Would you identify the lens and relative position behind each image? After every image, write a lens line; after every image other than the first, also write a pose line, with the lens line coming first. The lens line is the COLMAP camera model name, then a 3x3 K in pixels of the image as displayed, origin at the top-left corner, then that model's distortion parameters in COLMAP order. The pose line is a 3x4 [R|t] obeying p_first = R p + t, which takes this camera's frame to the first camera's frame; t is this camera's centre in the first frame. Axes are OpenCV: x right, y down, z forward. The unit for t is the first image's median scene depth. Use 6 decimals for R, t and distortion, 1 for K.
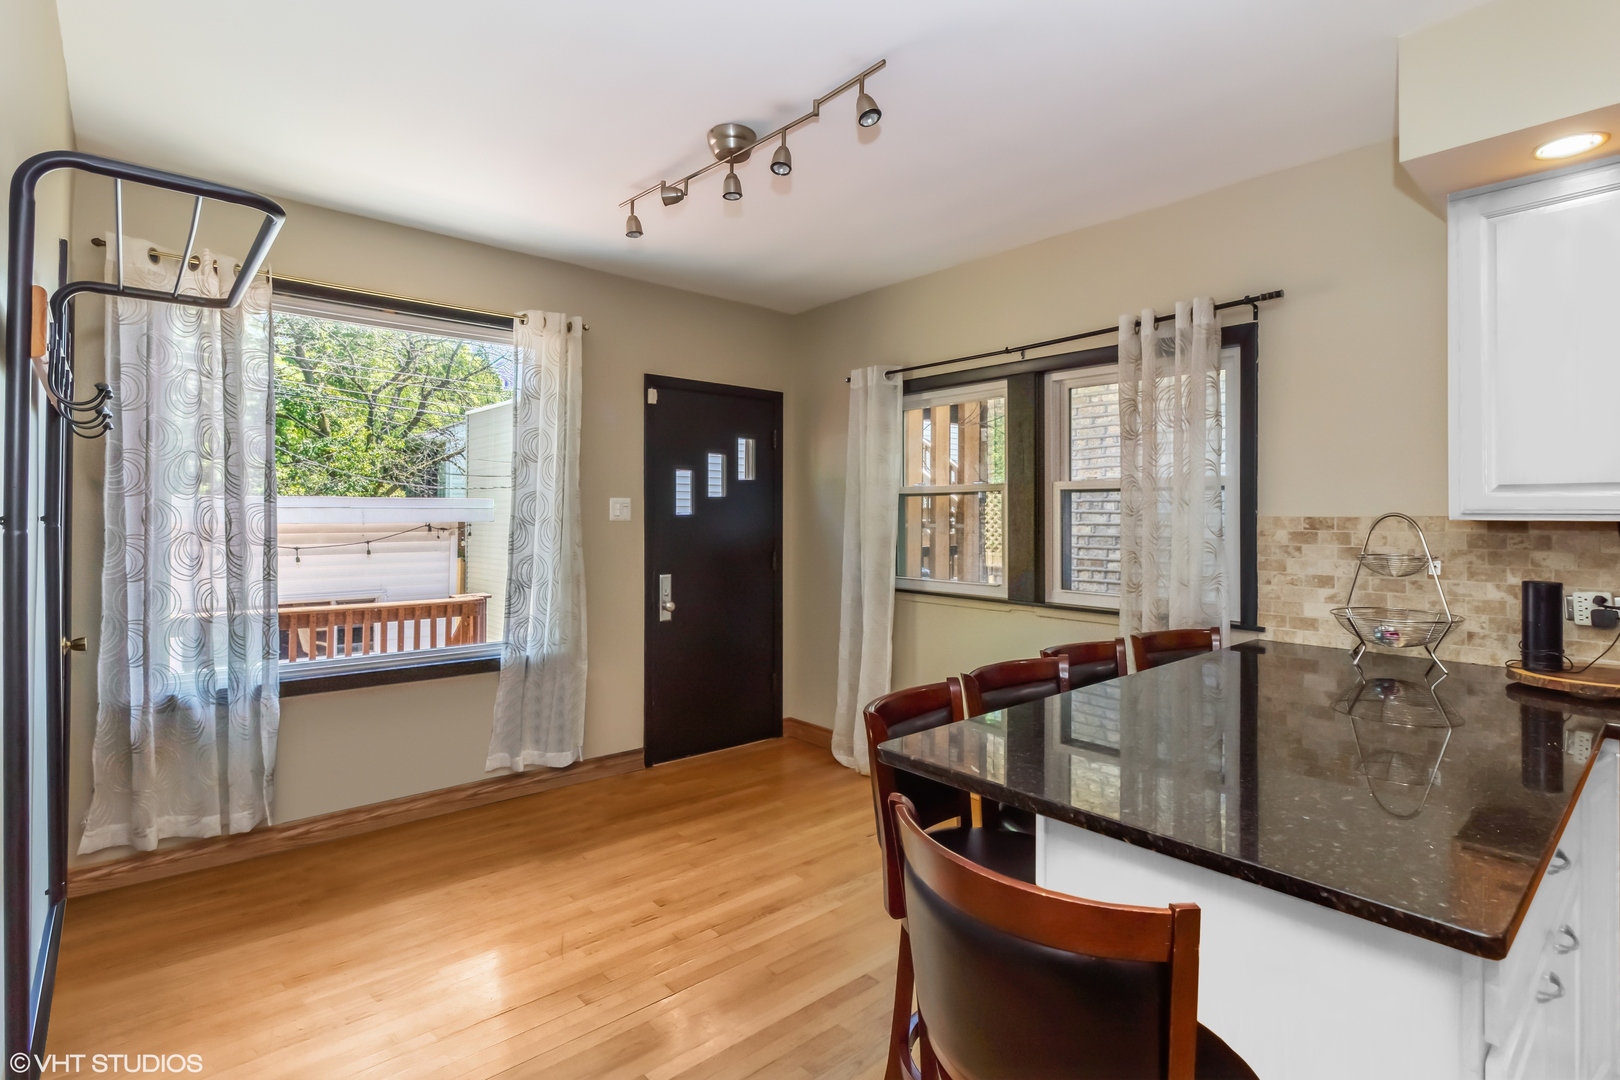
lens RADIAL K [[787.0, 0, 813.9], [0, 787.0, 525.0], [0, 0, 1]] dist [-0.000999, 0.000458]
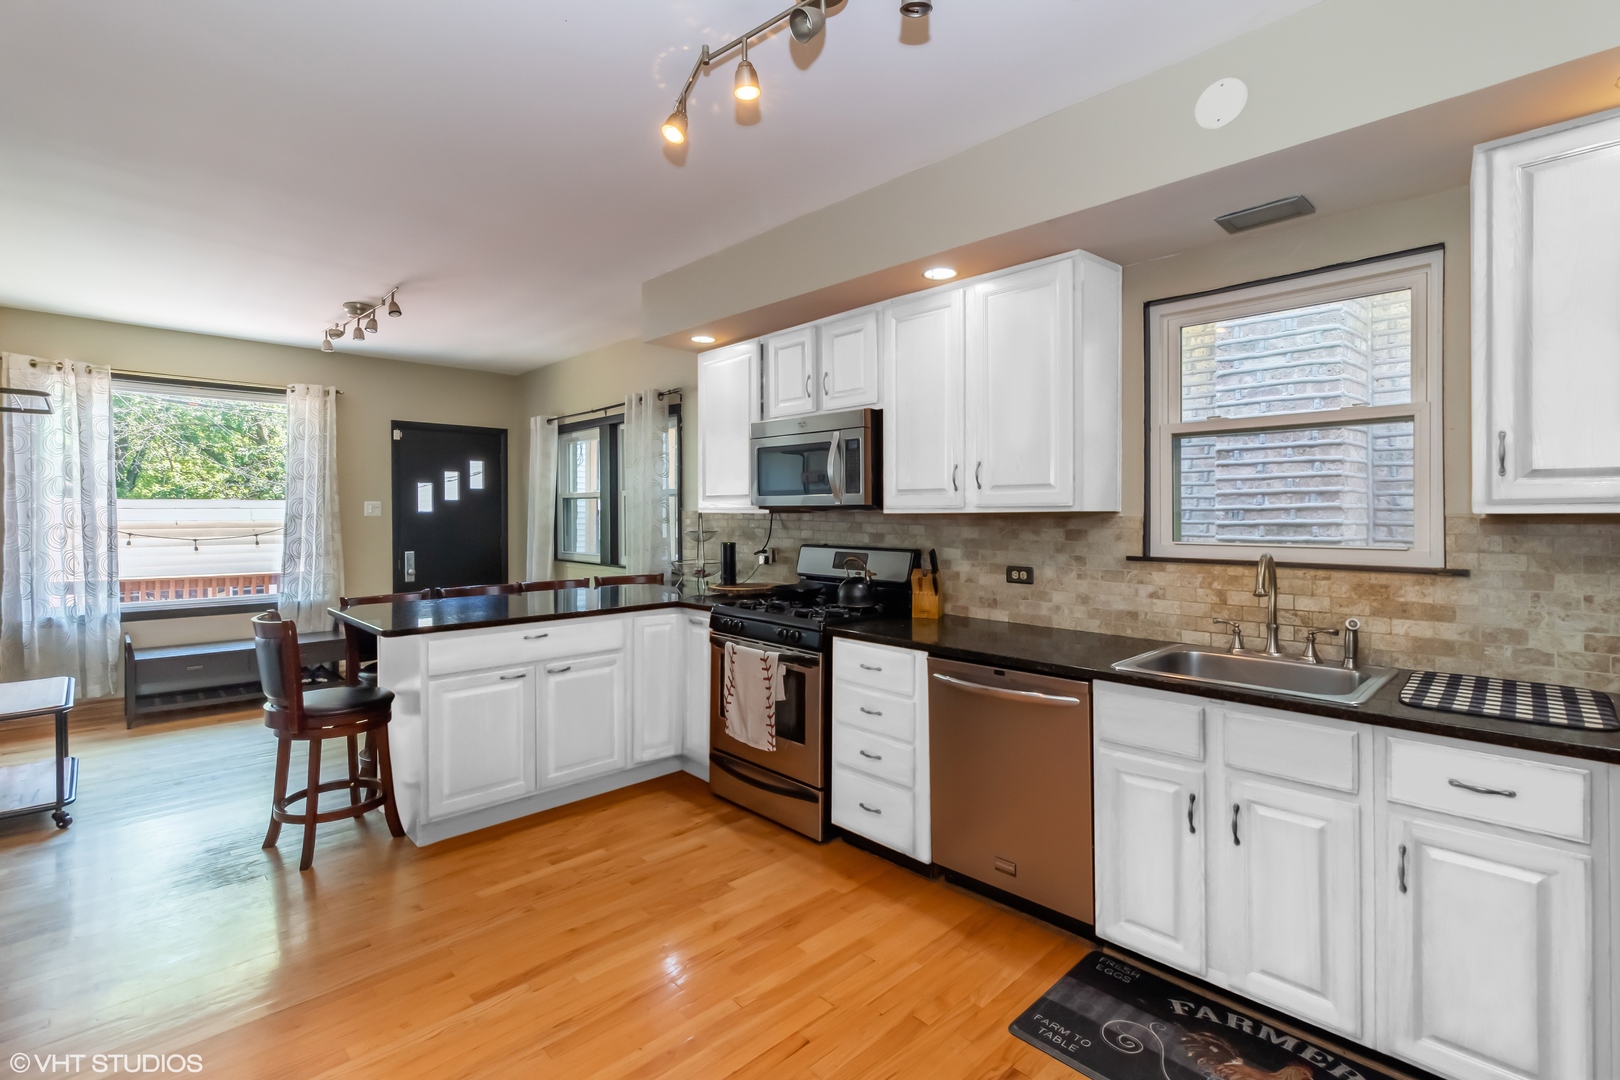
lens RADIAL K [[744.9, 0, 812.4], [0, 744.9, 529.3], [0, 0, 1]] dist [0.000759, -0.000311]
pose [[0.998724, -0.005430, 0.050201, 0.606035], [0.004946, 0.999940, 0.009754, 0.011570], [-0.050251, -0.009493, 0.998692, -0.559472]]
